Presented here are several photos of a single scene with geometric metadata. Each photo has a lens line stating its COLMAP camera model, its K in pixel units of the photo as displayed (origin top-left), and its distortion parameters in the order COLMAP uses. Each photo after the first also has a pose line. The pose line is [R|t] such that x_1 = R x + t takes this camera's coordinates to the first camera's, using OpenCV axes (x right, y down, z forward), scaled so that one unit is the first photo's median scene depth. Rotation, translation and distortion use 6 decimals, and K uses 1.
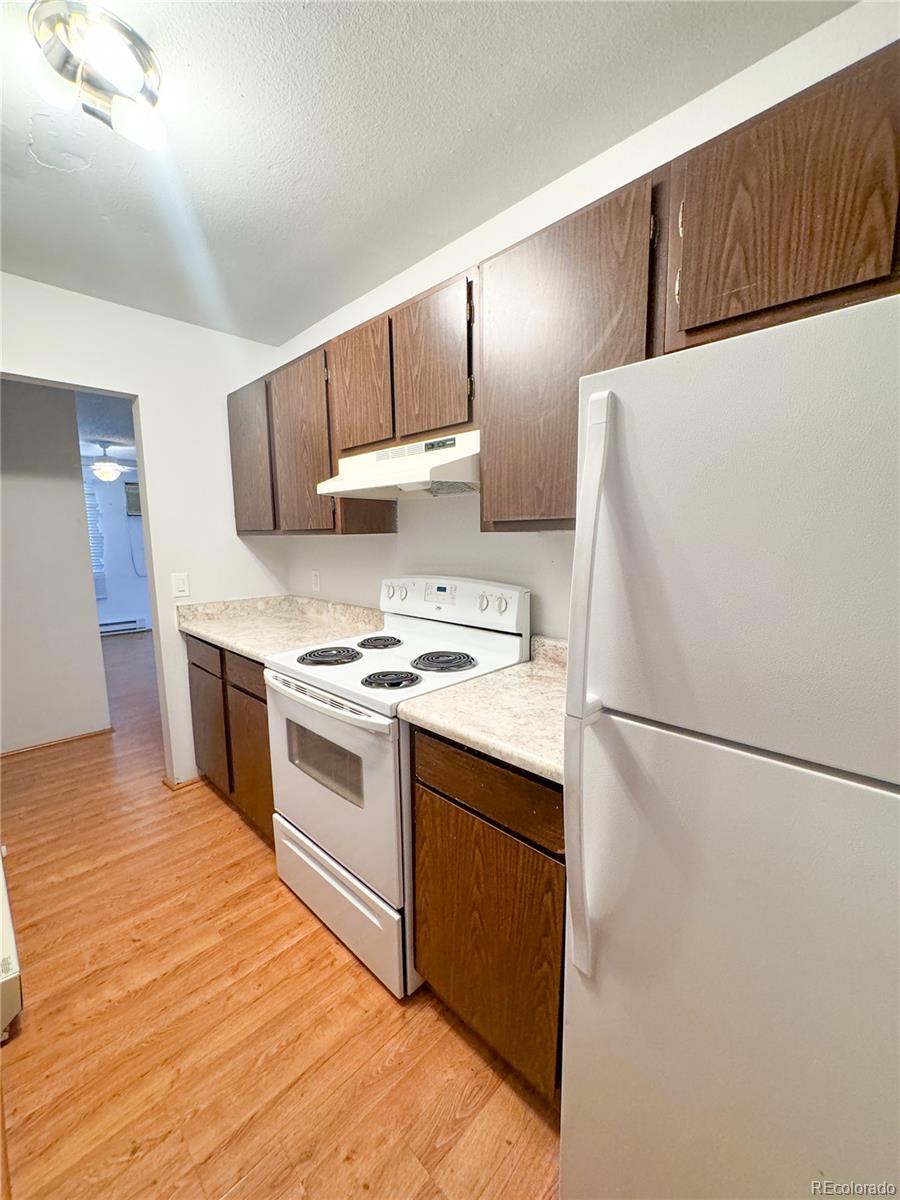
lens RADIAL K [[483.1, 0, 450.0], [0, 483.1, 600.0], [0, 0, 1]] dist [0.000269, 0.000419]
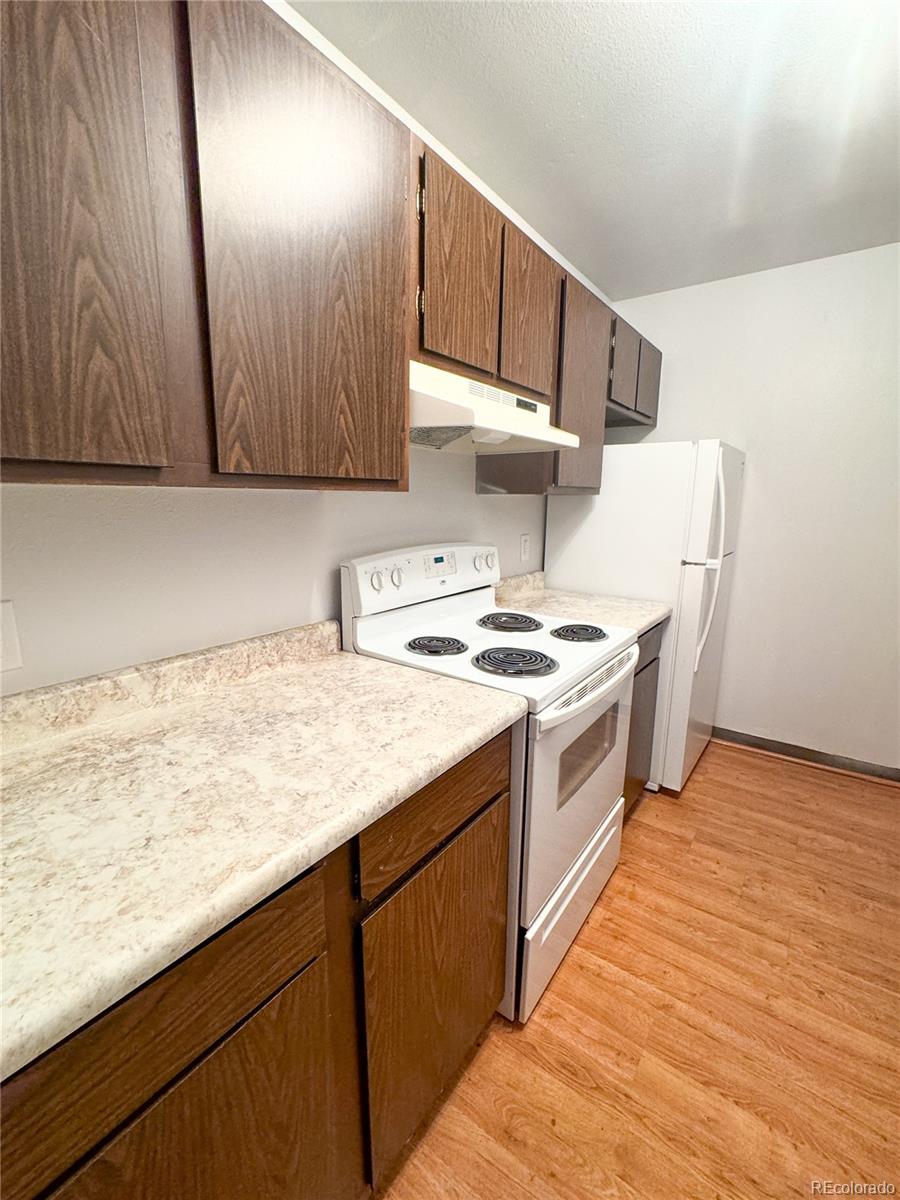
lens RADIAL K [[517.0, 0, 450.0], [0, 517.0, 600.0], [0, 0, 1]] dist [-0.001106, -0.000076]
pose [[-0.149820, -0.184616, 0.971324, -1.067321], [0.124450, 0.971078, 0.203765, -0.159162], [-0.980850, 0.151409, -0.122512, 1.287480]]
